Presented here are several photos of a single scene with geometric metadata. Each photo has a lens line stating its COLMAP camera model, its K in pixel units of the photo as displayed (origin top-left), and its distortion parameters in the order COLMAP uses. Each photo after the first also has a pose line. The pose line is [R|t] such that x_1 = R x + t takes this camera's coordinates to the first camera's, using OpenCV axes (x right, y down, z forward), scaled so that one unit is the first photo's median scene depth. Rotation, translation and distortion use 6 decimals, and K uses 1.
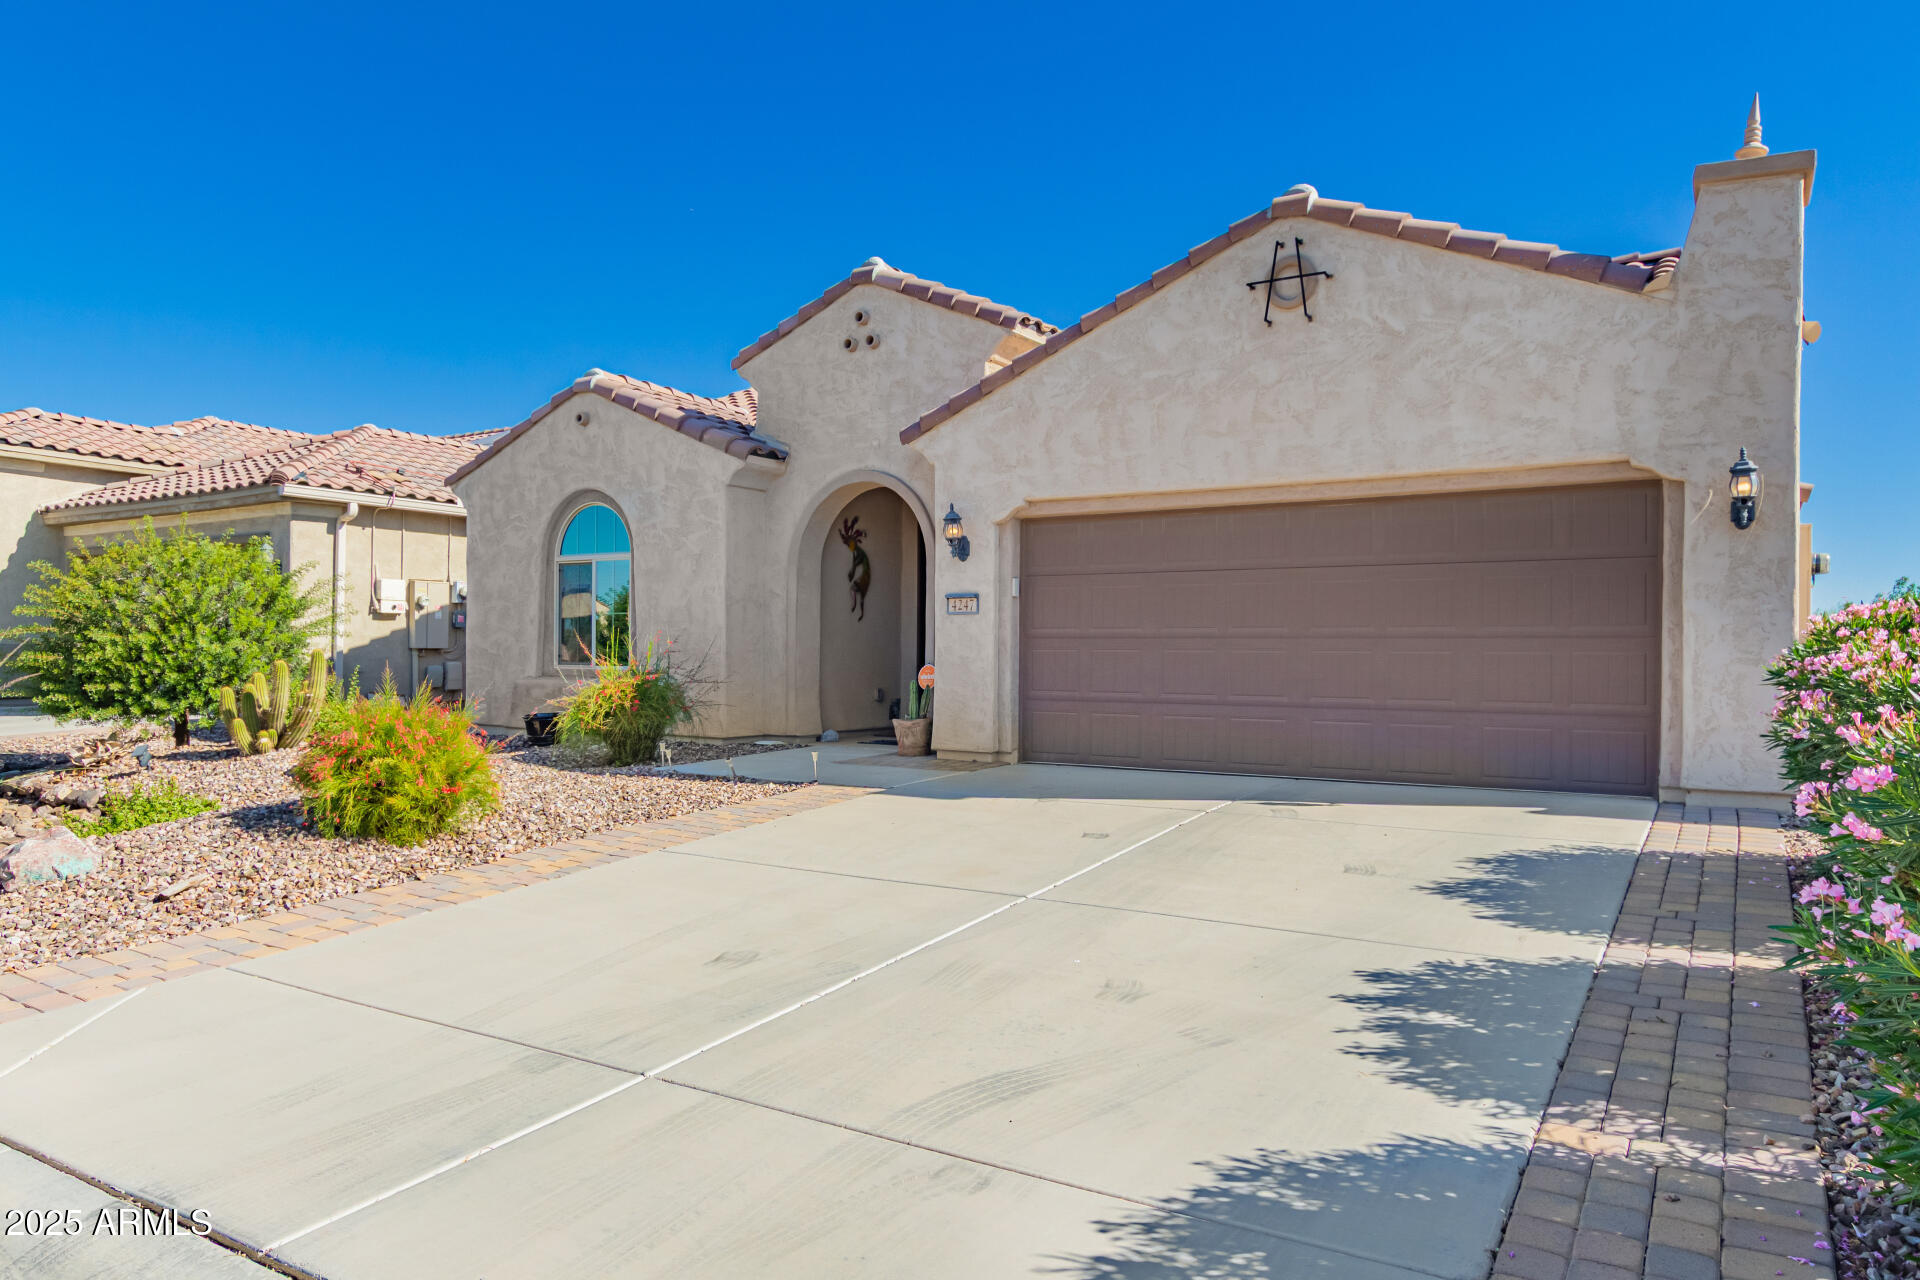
lens RADIAL K [[1227.6, 0, 954.5], [0, 1227.6, 643.6], [0, 0, 1]] dist [0.010375, 0.001203]
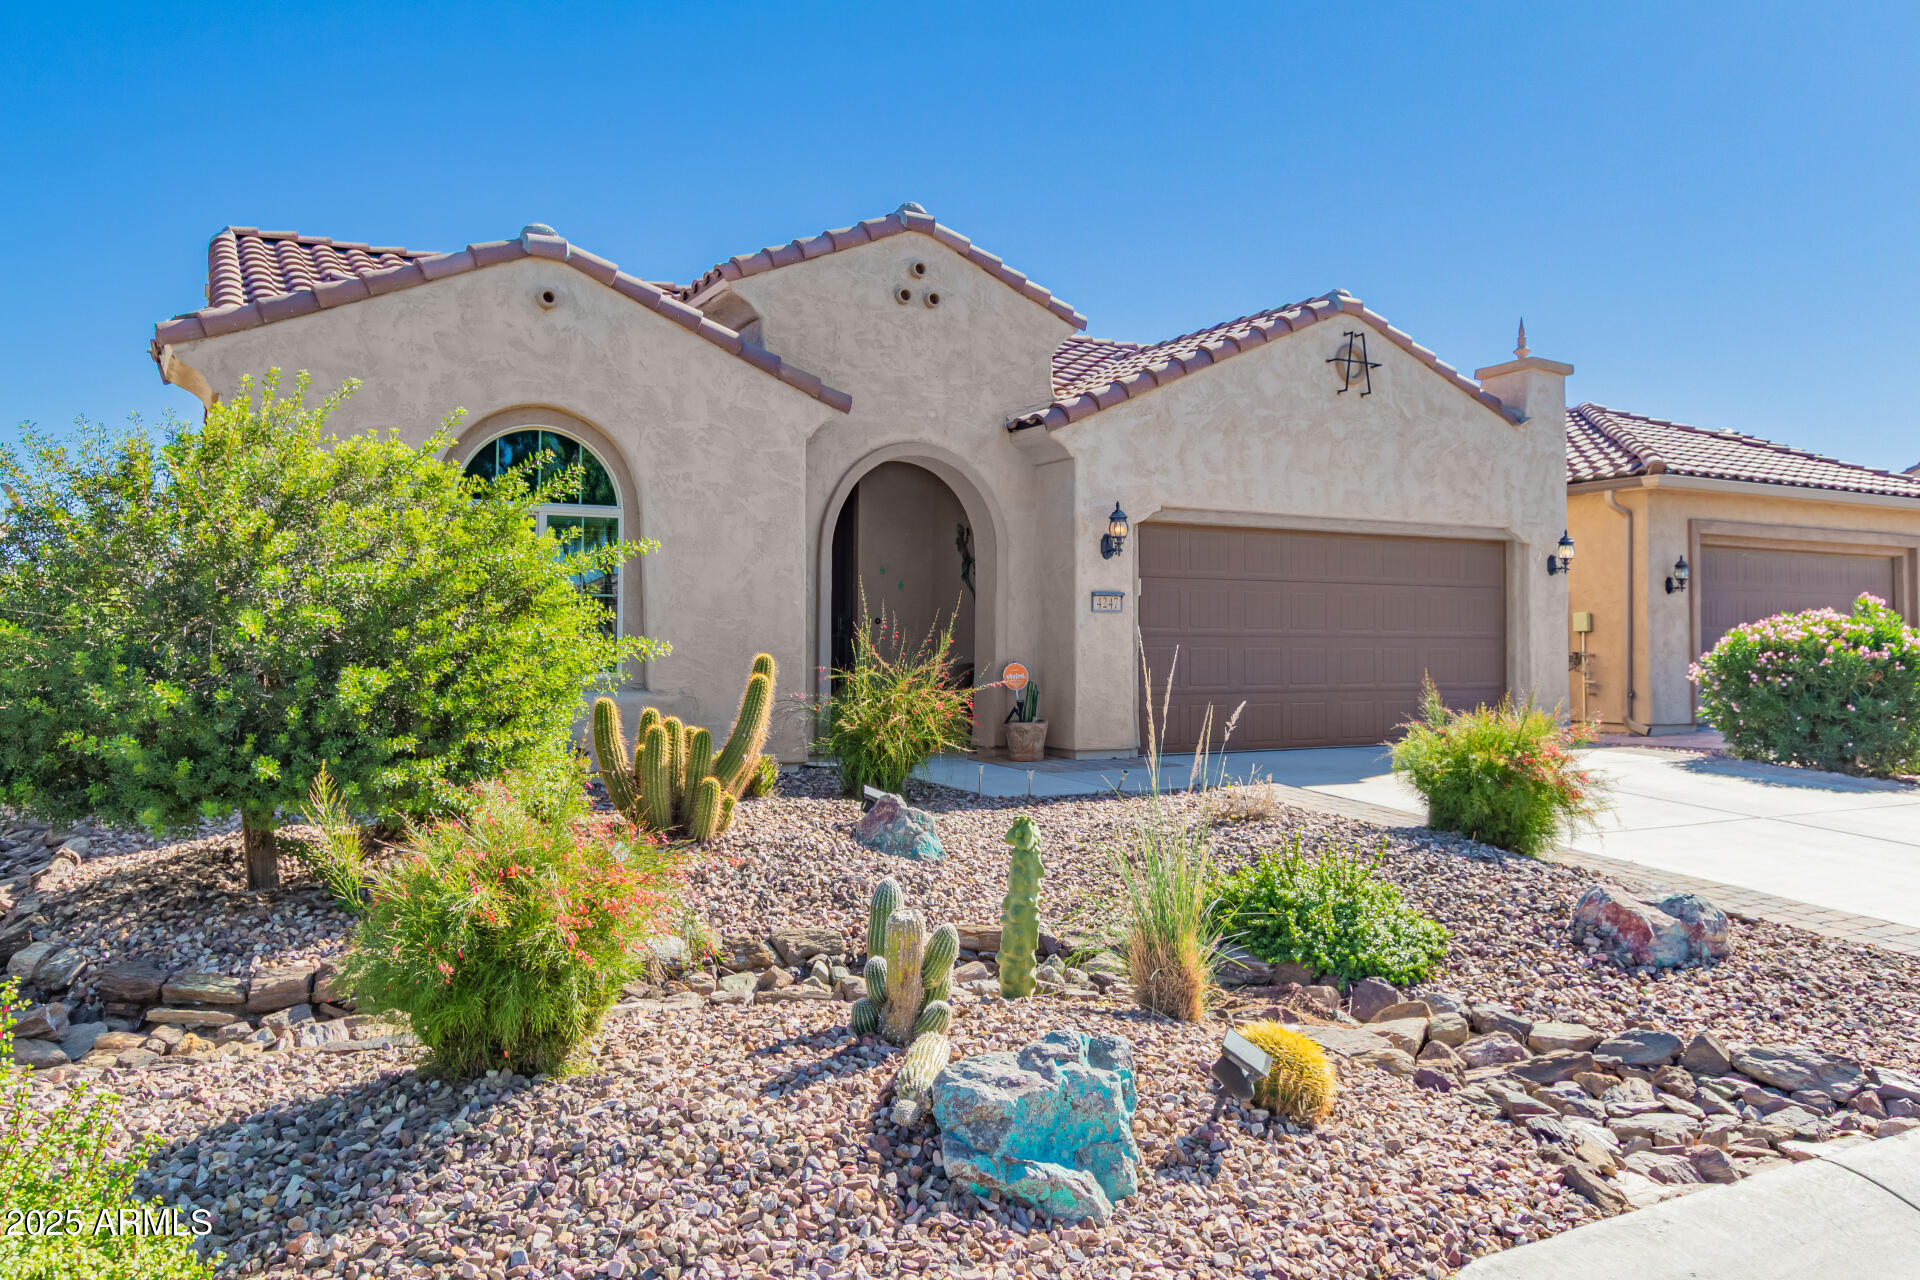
lens RADIAL K [[1404.9, 0, 955.5], [0, 1404.9, 581.5], [0, 0, 1]] dist [0.025897, 0.000744]
pose [[0.490065, 0.033636, 0.871037, -1.084770], [-0.006740, 0.999372, -0.034800, -0.008482], [-0.871660, 0.011183, 0.489984, 0.565400]]
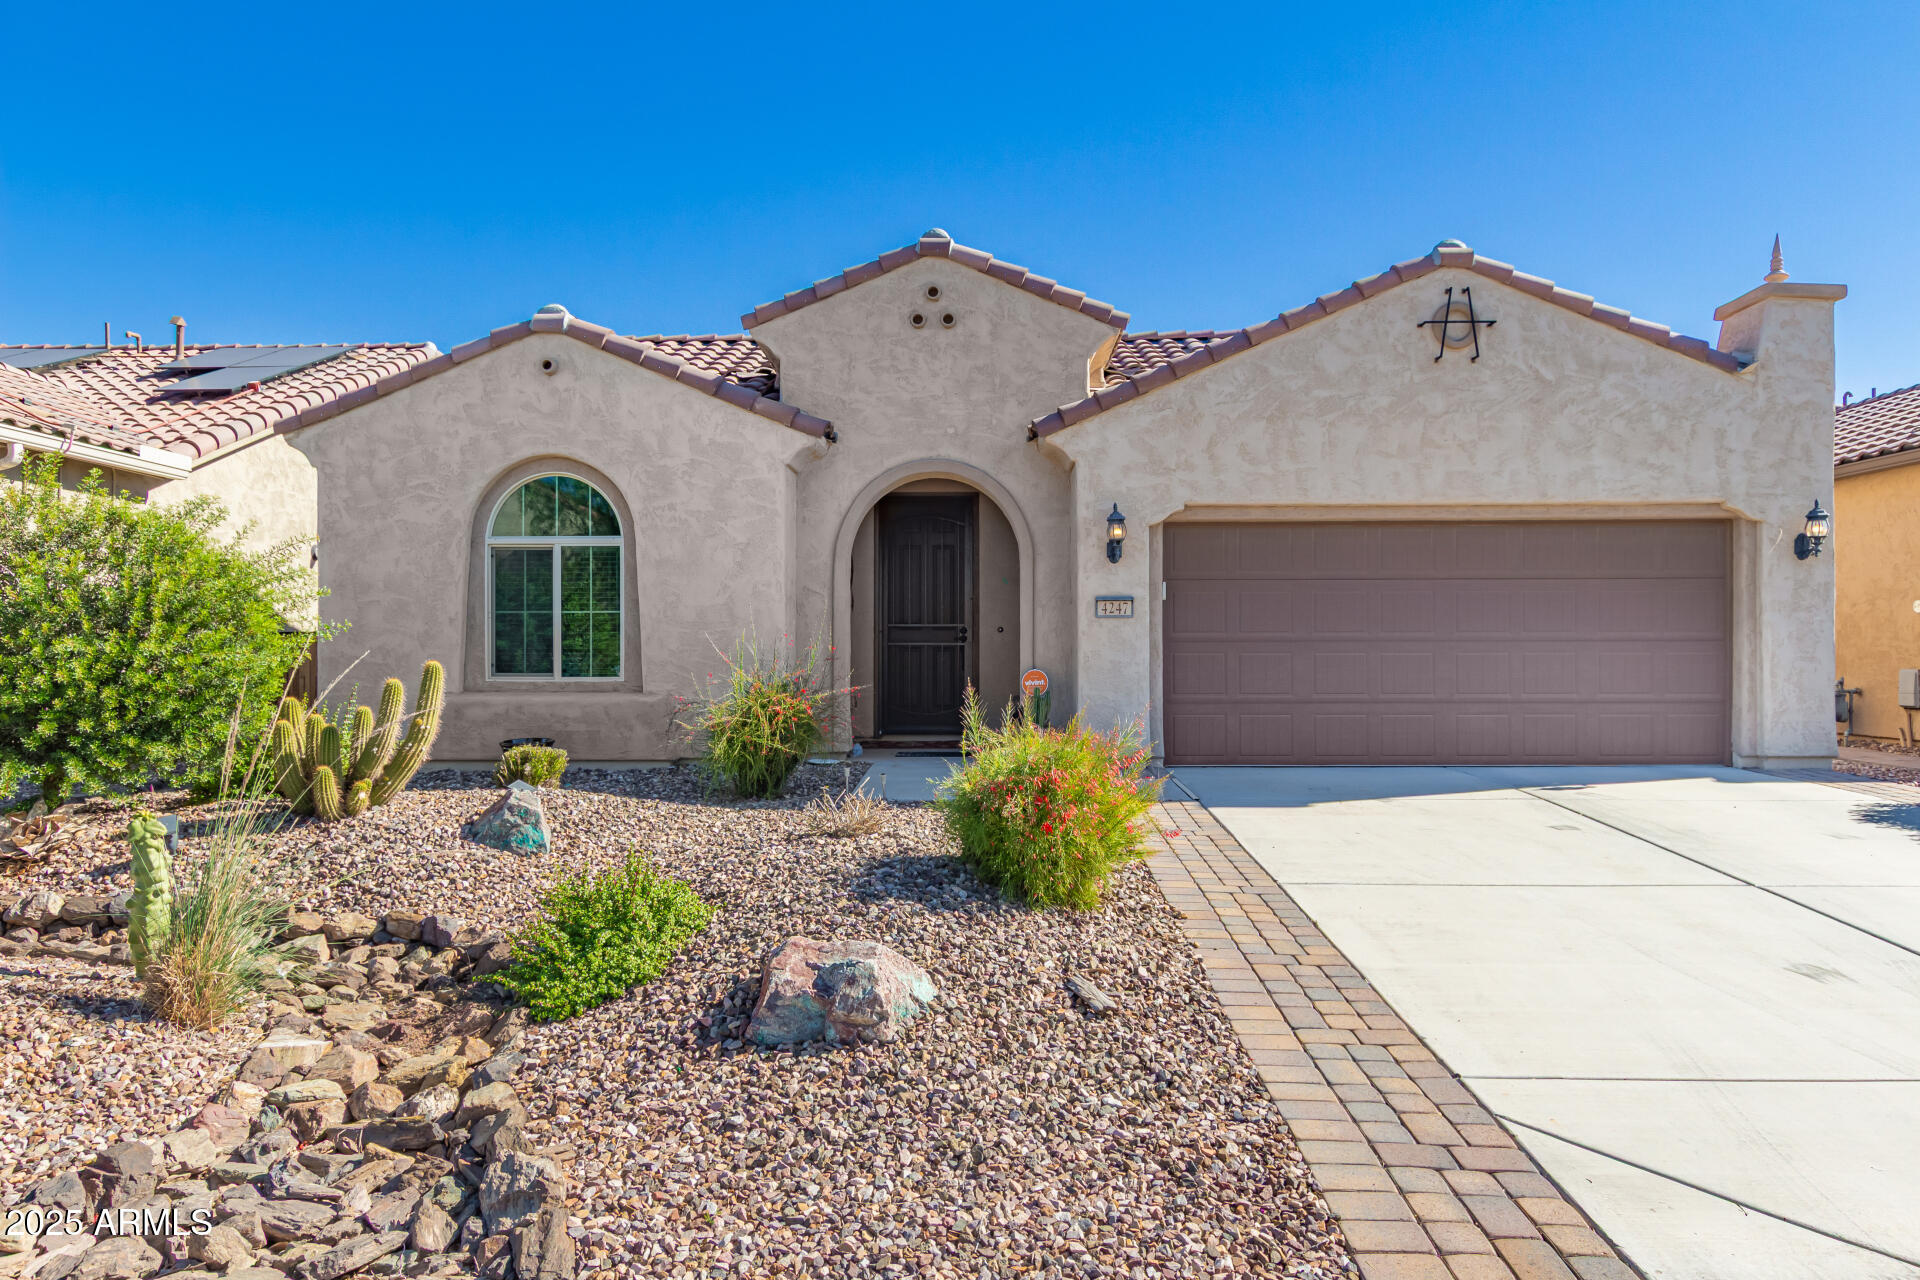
lens RADIAL K [[1227.6, 0, 952.0], [0, 1227.6, 642.2], [0, 0, 1]] dist [0.010375, 0.001203]
pose [[0.860153, -0.003949, 0.510022, -0.619787], [0.003331, 0.999992, 0.002125, -0.007131], [-0.510026, -0.000129, 0.860159, 0.236864]]
